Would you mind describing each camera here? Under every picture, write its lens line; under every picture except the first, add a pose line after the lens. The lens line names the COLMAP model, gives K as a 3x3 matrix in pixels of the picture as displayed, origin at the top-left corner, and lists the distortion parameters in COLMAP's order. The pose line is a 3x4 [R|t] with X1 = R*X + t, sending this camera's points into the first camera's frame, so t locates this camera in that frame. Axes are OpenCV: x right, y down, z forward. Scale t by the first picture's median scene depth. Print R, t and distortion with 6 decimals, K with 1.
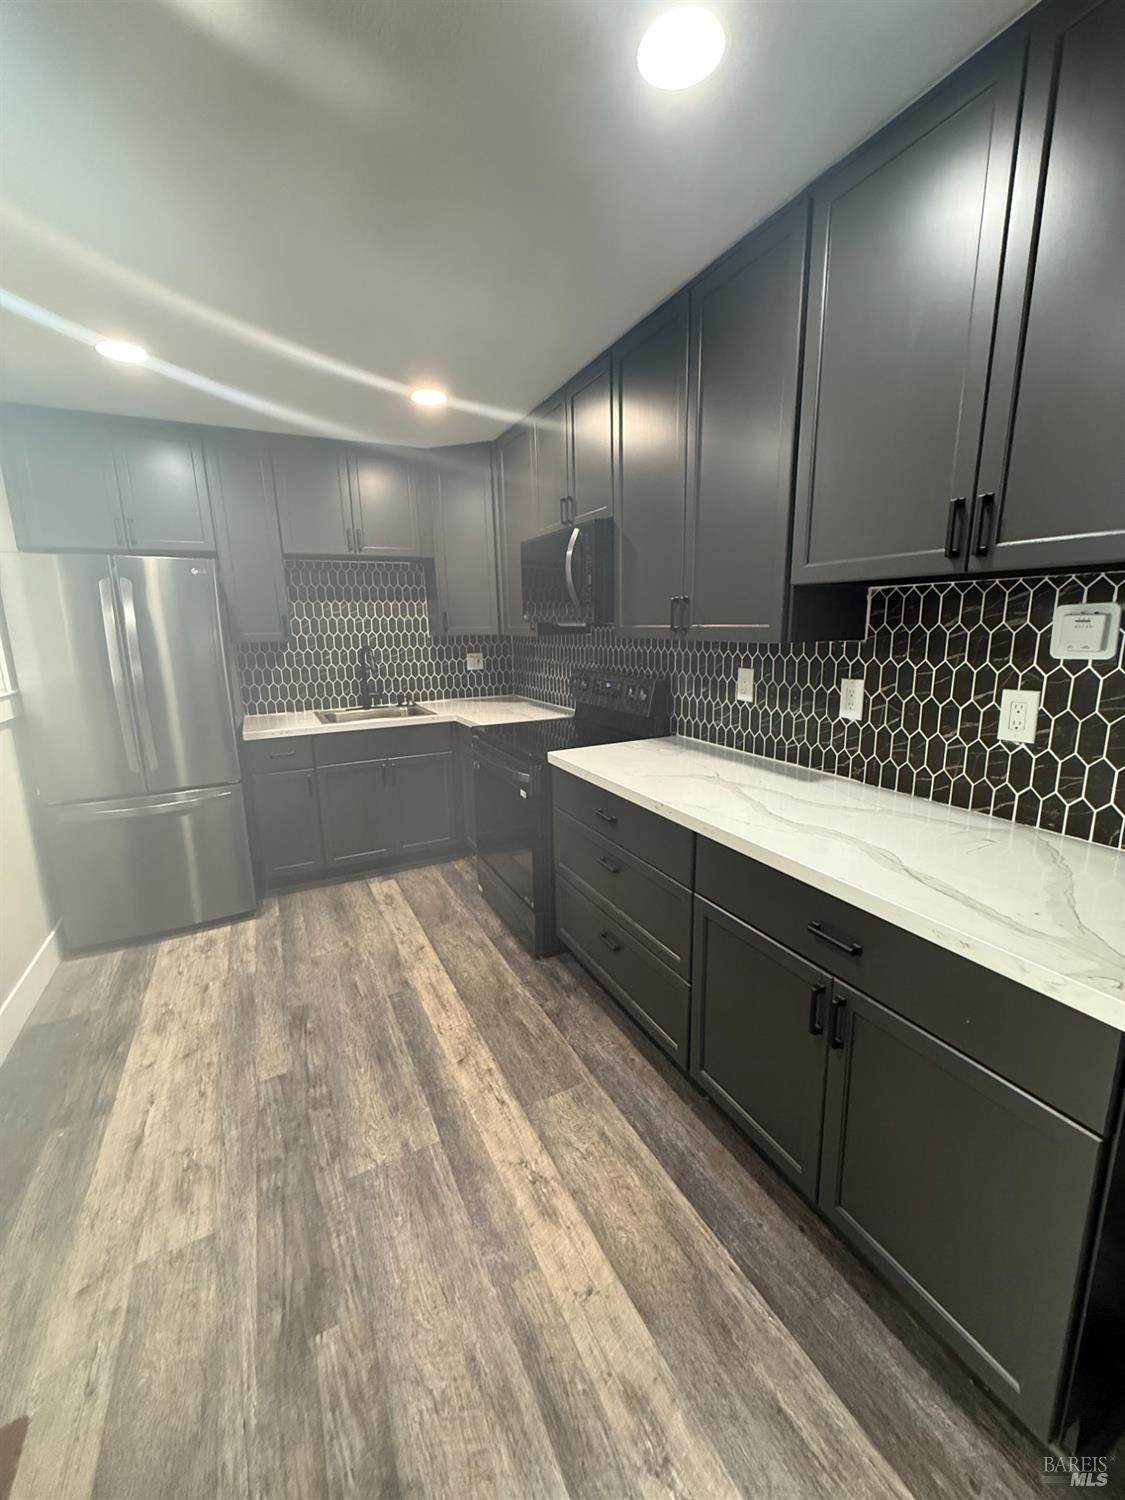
lens RADIAL K [[600.0, 0, 563.5], [0, 600.0, 747.1], [0, 0, 1]] dist [-0.002552, -0.000195]
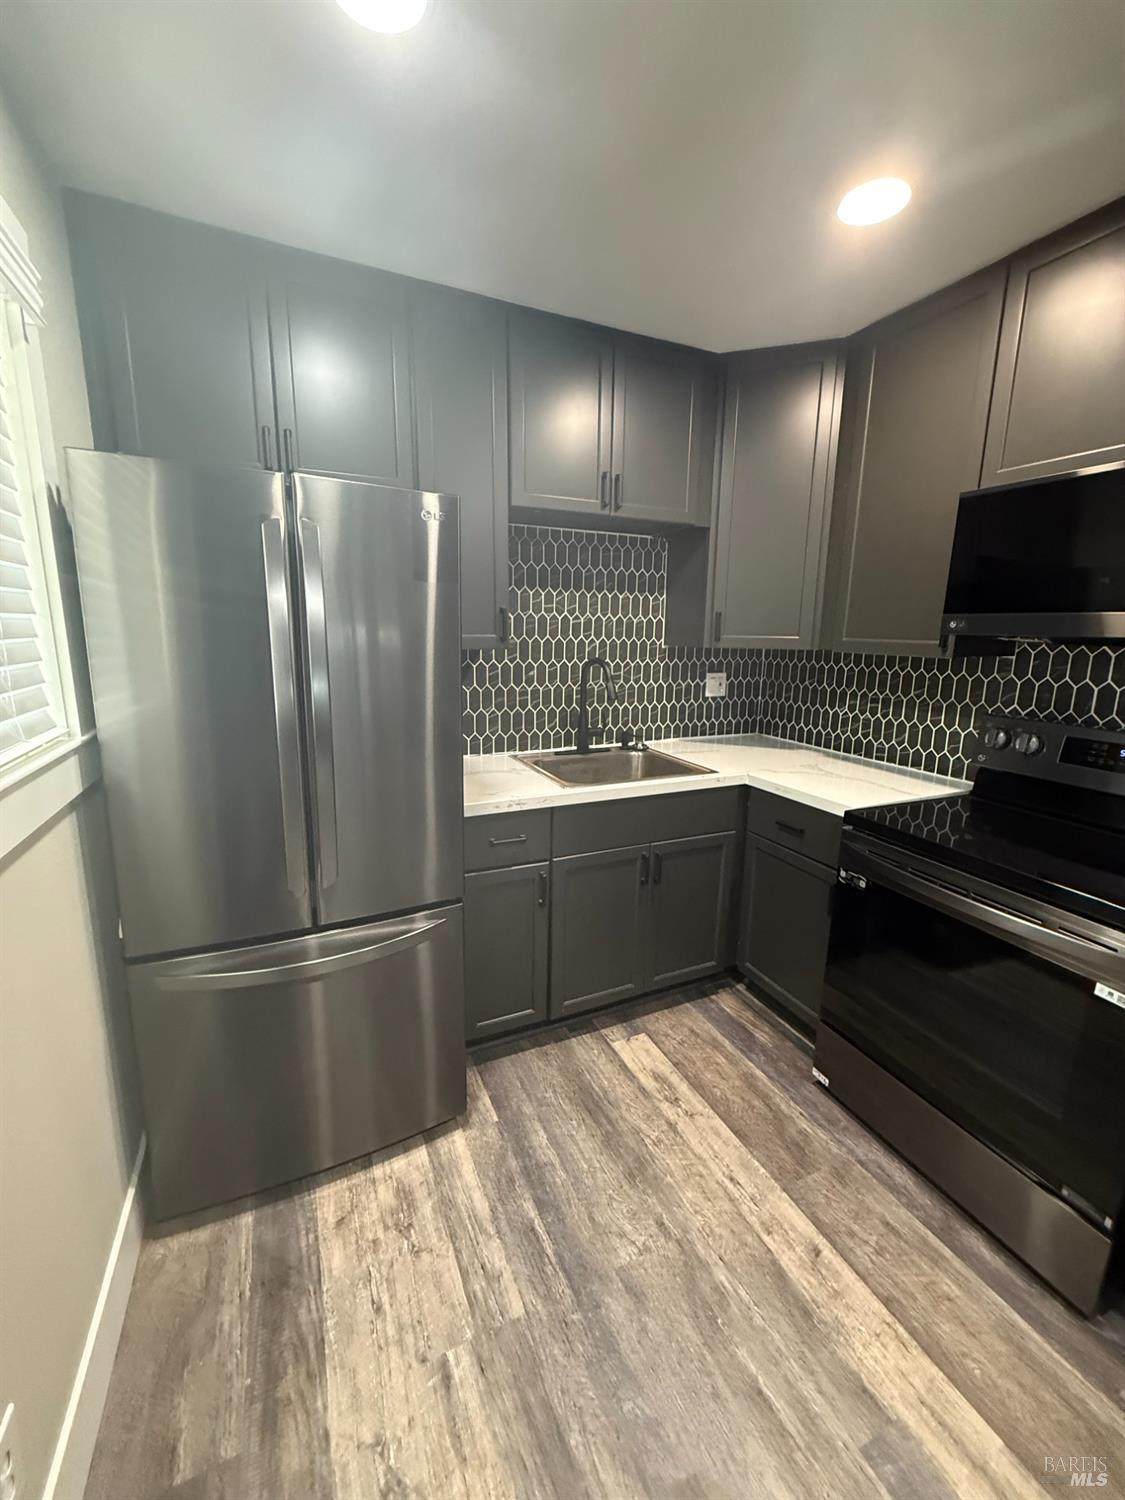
lens RADIAL K [[600.0, 0, 564.2], [0, 600.0, 746.6], [0, 0, 1]] dist [-0.002552, -0.000195]
pose [[0.998471, 0.045272, -0.031729, -0.377770], [-0.045423, 0.998960, -0.004028, -0.076970], [0.031513, 0.005463, 0.999488, 0.385693]]
